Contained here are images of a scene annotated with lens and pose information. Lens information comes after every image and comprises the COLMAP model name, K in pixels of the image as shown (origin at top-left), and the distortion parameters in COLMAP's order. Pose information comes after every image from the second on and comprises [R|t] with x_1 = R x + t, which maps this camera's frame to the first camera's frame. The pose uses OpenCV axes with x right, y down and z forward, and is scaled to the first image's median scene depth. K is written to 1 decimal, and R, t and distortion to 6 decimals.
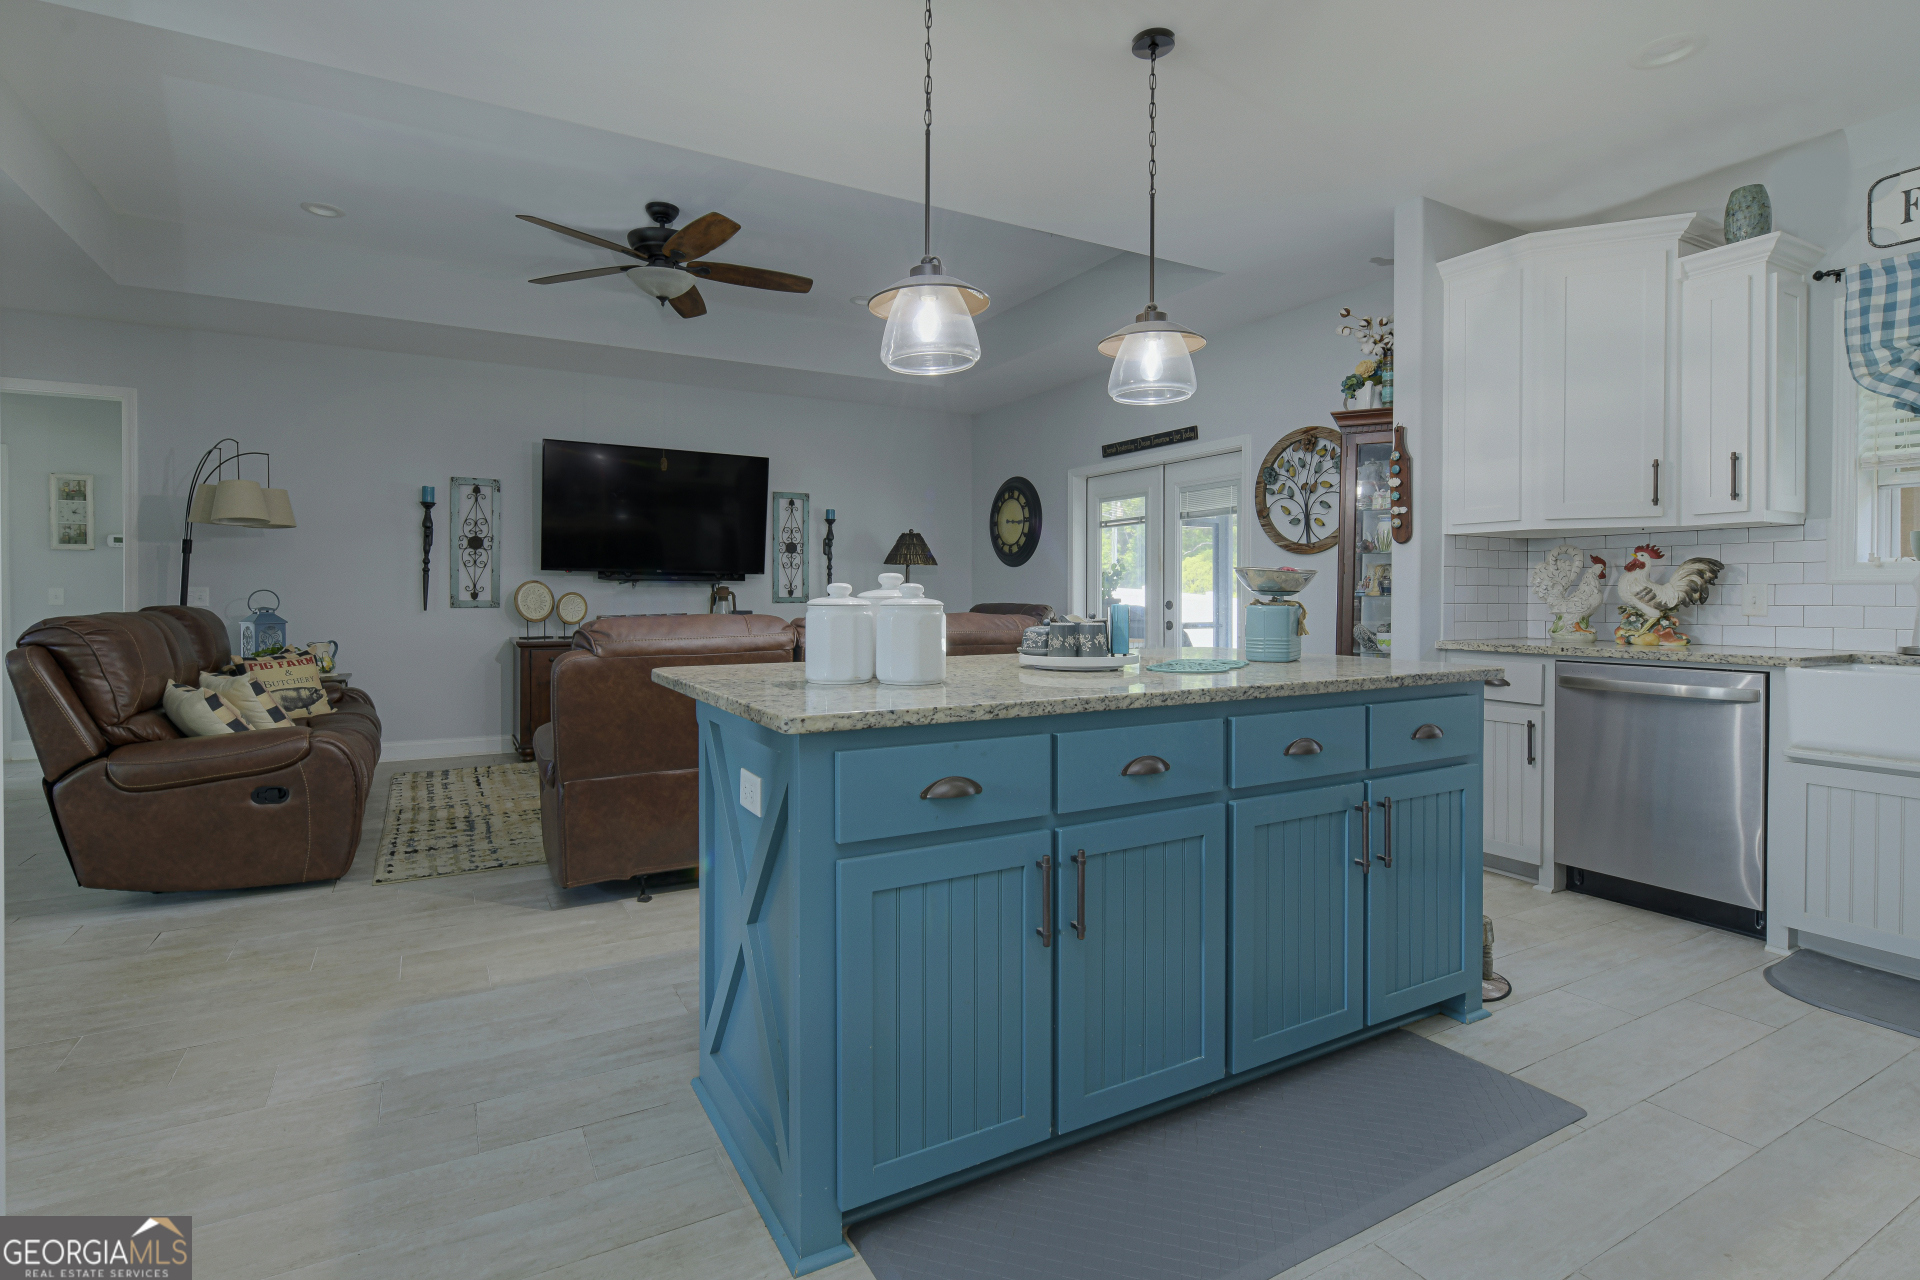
lens RADIAL K [[900.4, 0, 906.9], [0, 900.4, 610.6], [0, 0, 1]] dist [-0.009643, 0.001759]
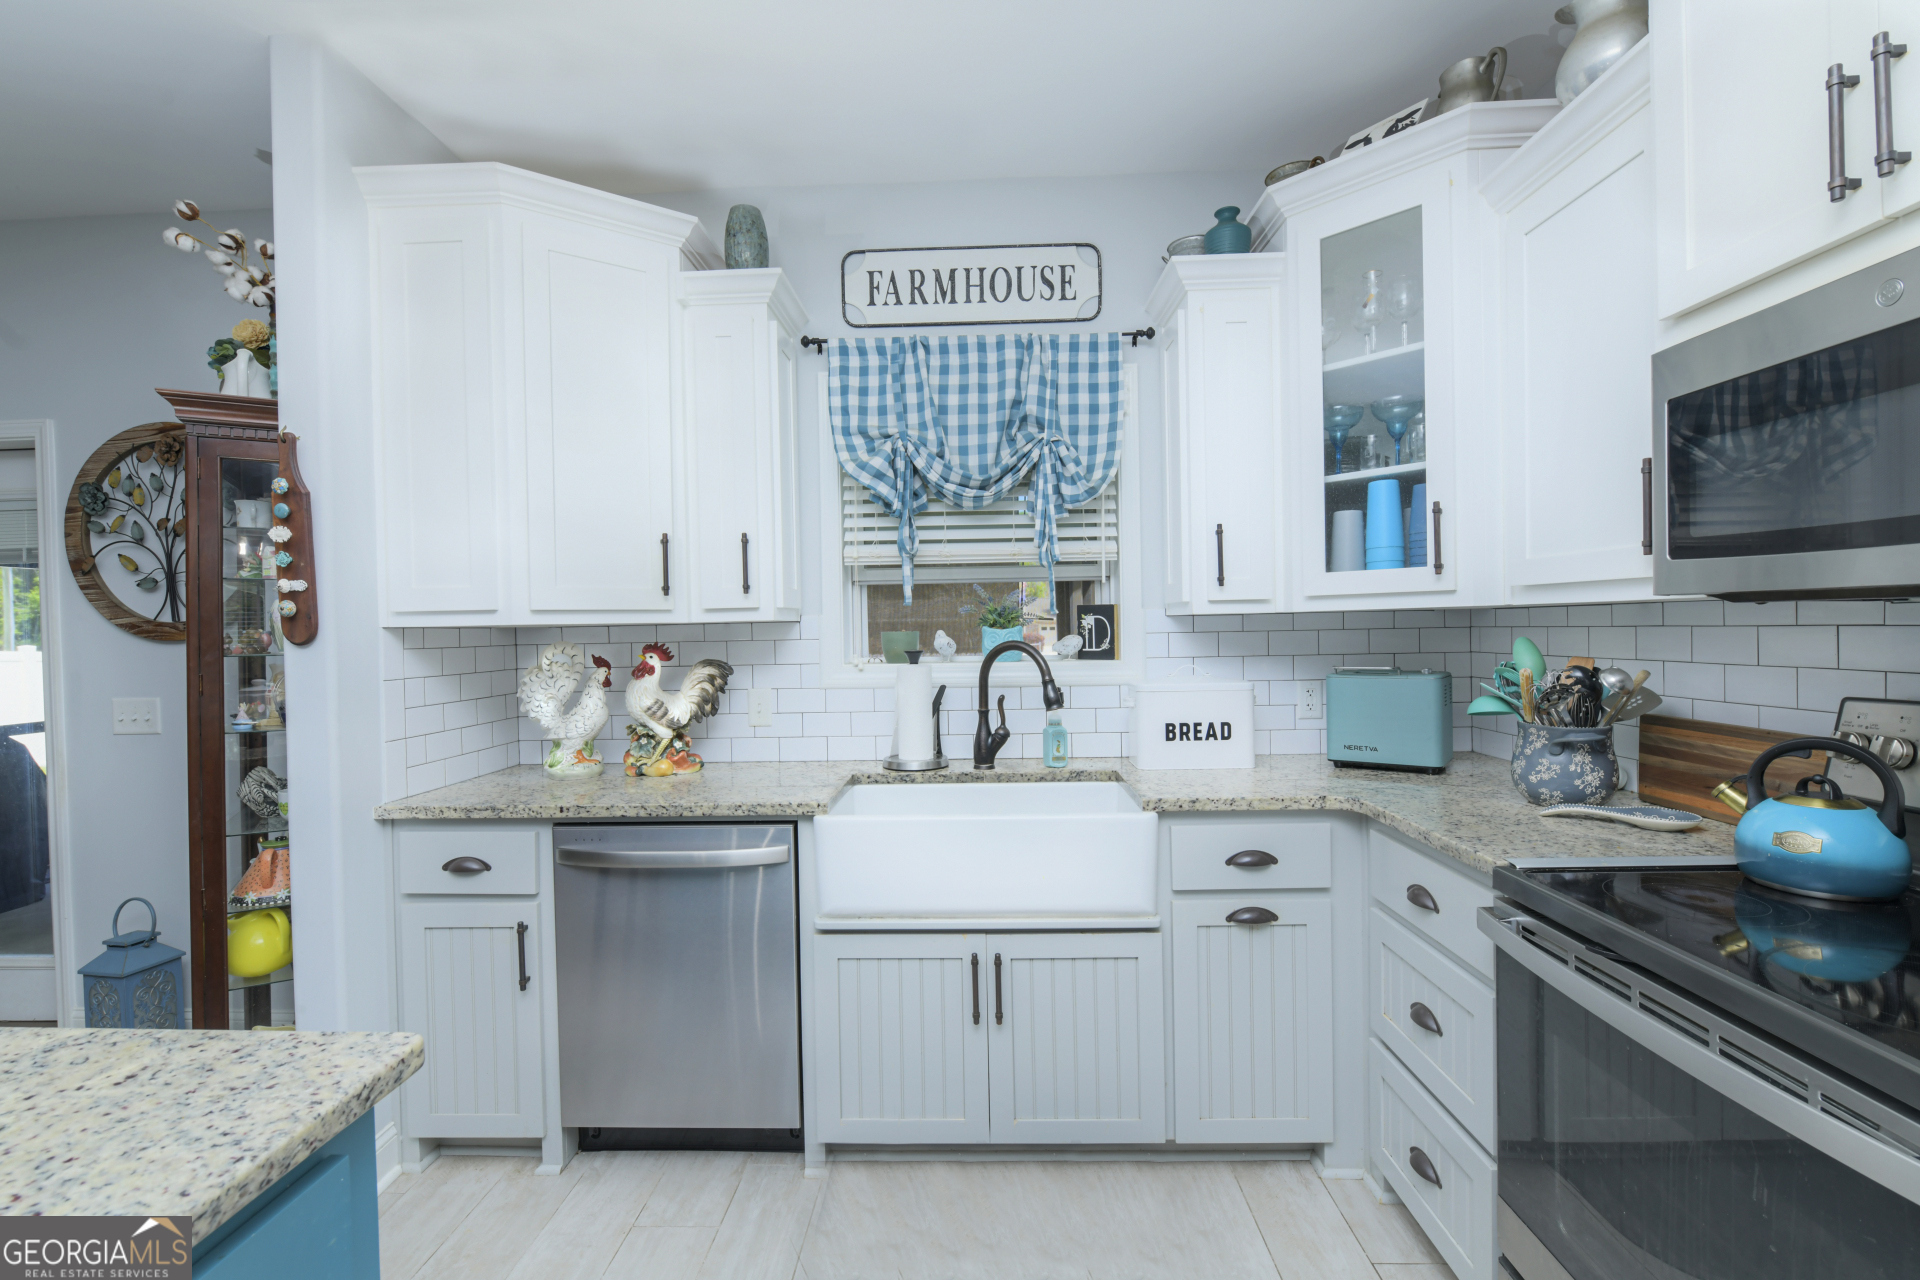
lens RADIAL K [[900.4, 0, 957.6], [0, 900.4, 643.0], [0, 0, 1]] dist [-0.009643, 0.001759]
pose [[0.509865, -0.019567, 0.860032, 0.251046], [0.032550, 0.999464, 0.003442, -0.057768], [-0.859639, 0.026239, 0.510228, 0.326197]]
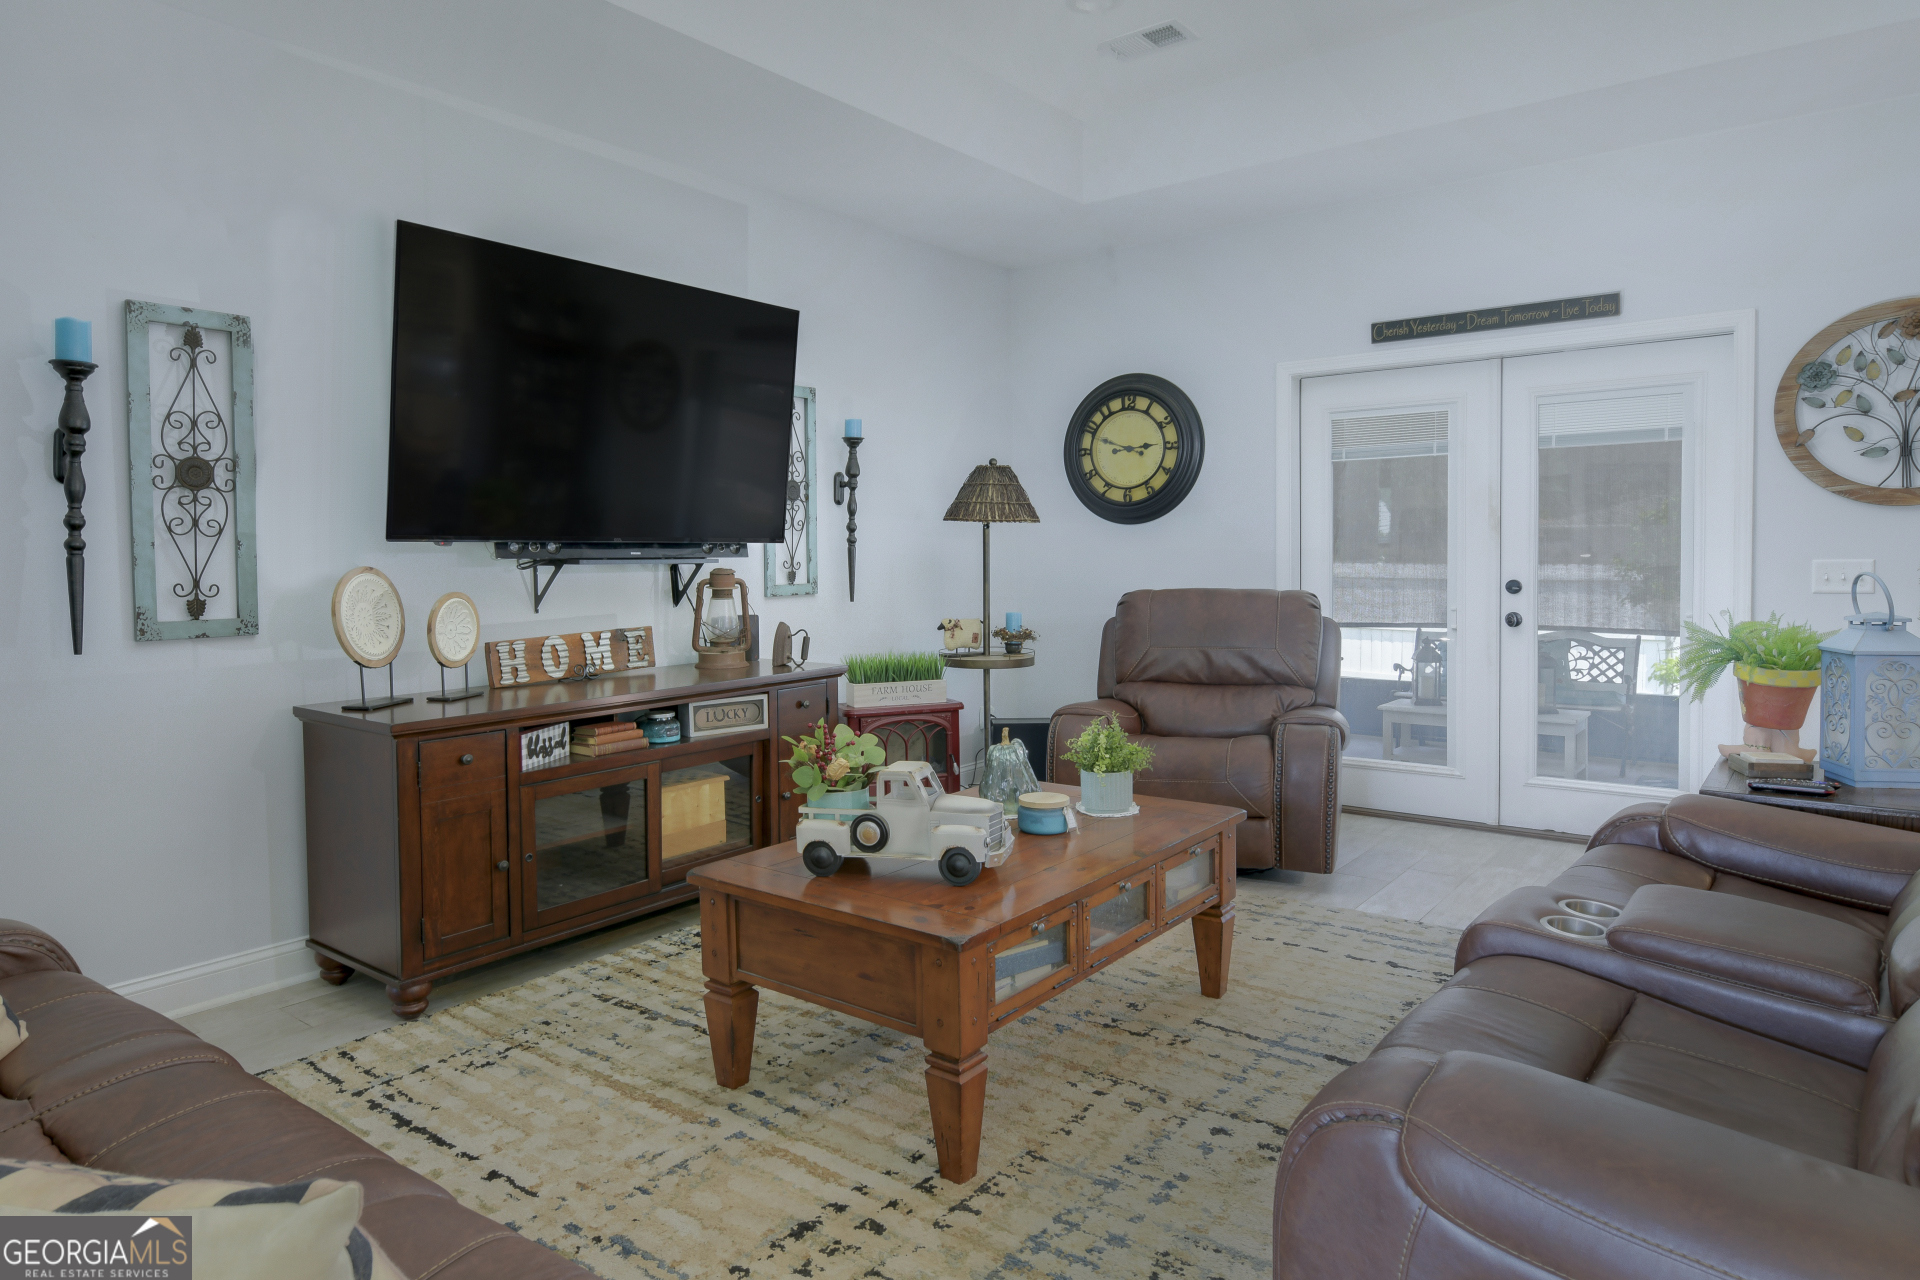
lens RADIAL K [[1163.1, 0, 845.1], [0, 1163.1, 580.3], [0, 0, 1]] dist [0.000842, 0.002275]
pose [[0.924923, -0.024107, 0.379390, -0.641489], [0.021601, 0.999708, 0.010861, -0.044135], [-0.379541, -0.001850, 0.925173, 0.657174]]
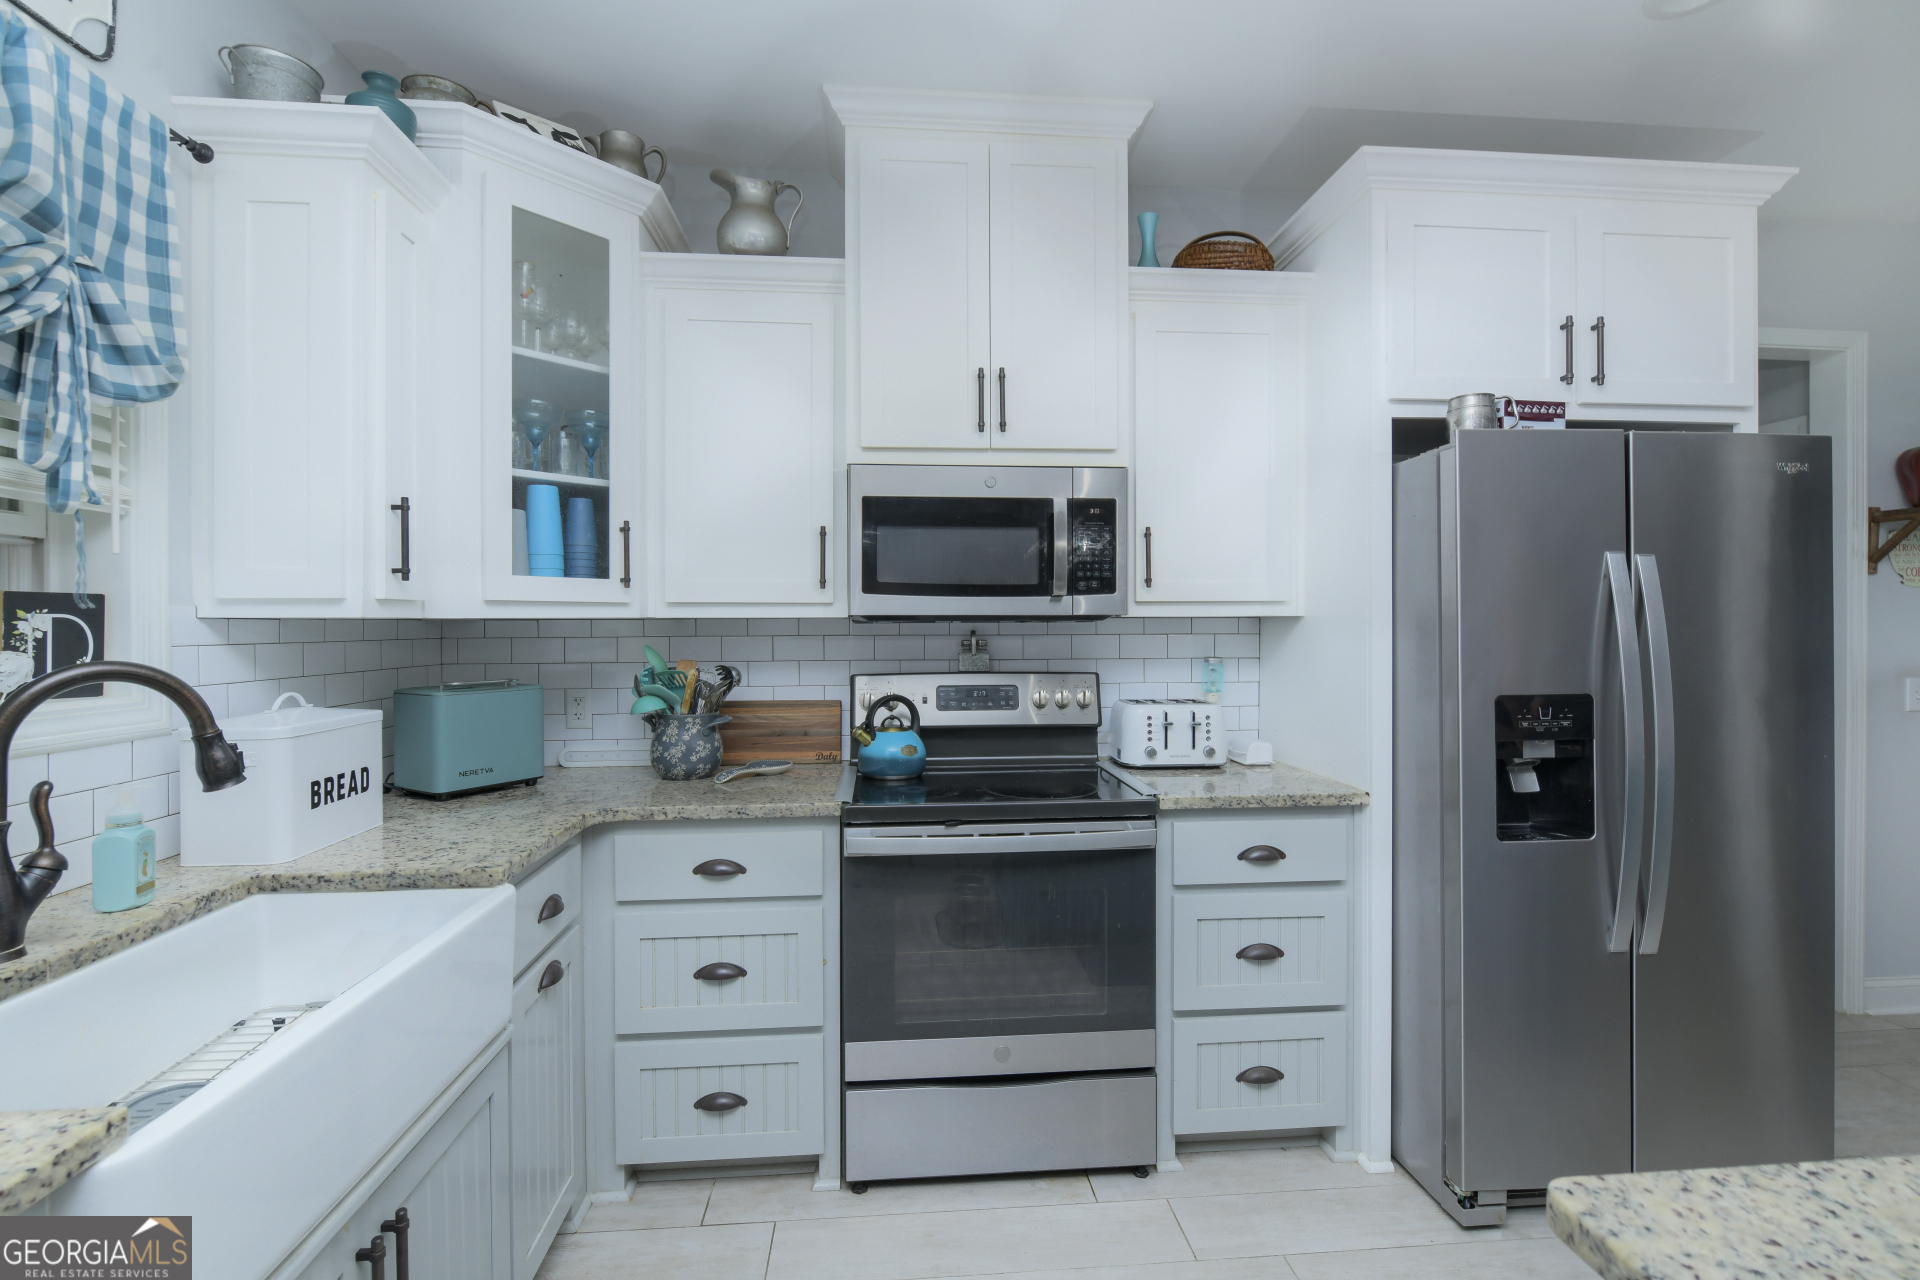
lens RADIAL K [[900.4, 0, 969.3], [0, 900.4, 636.1], [0, 0, 1]] dist [-0.009643, 0.001759]
pose [[-0.934091, 0.002127, 0.357028, 0.435704], [0.013956, 0.999436, 0.030560, -0.070360], [-0.356762, 0.033528, -0.933594, 0.799745]]
